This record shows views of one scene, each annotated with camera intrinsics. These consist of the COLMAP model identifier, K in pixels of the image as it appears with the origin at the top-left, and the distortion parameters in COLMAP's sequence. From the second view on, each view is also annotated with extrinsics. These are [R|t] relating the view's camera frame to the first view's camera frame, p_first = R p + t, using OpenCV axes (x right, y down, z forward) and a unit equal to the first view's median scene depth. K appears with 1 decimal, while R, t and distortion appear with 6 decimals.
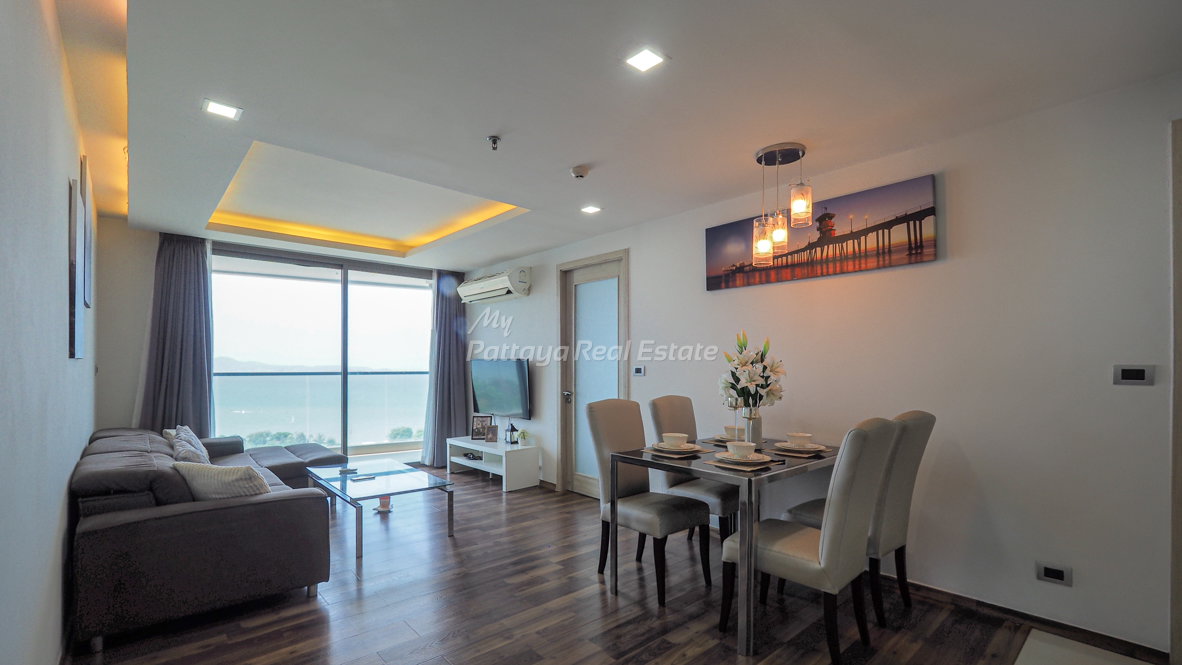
lens RADIAL K [[517.7, 0, 564.3], [0, 517.7, 366.0], [0, 0, 1]] dist [-0.000499, -0.000034]
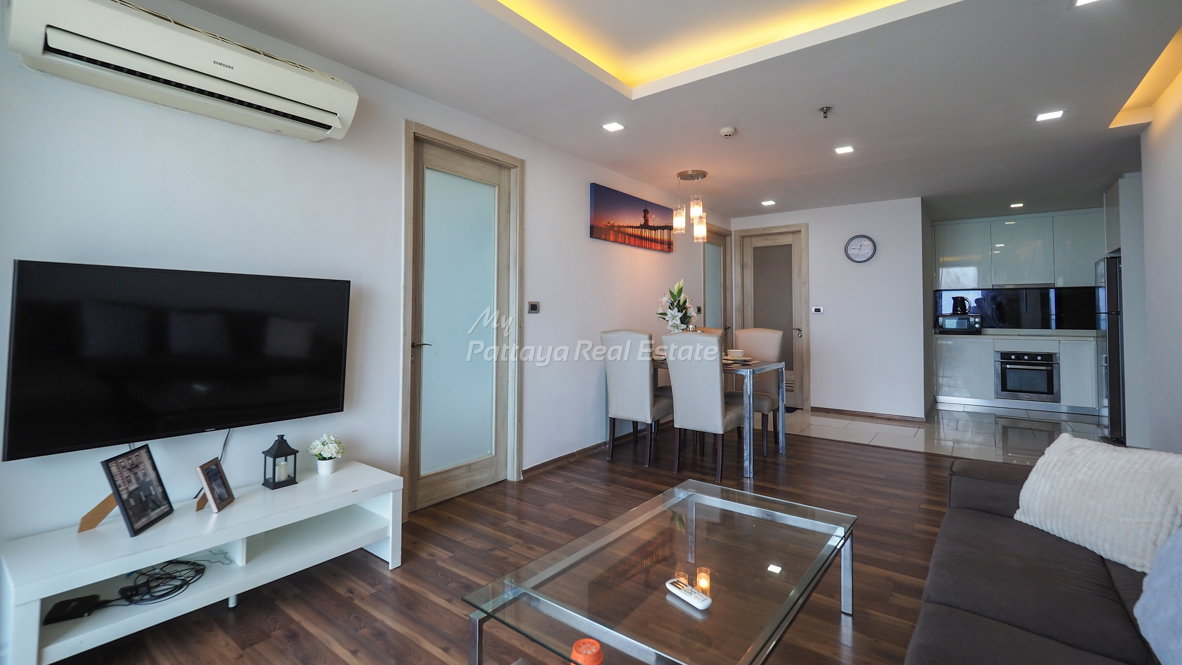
lens RADIAL K [[520.6, 0, 563.2], [0, 520.6, 298.0], [0, 0, 1]] dist [-0.000720, 0.000008]
pose [[-0.181258, 0.031000, 0.982947, -0.583042], [-0.004049, 0.999471, -0.032268, 0.016257], [-0.983427, -0.009828, -0.181036, 0.898569]]
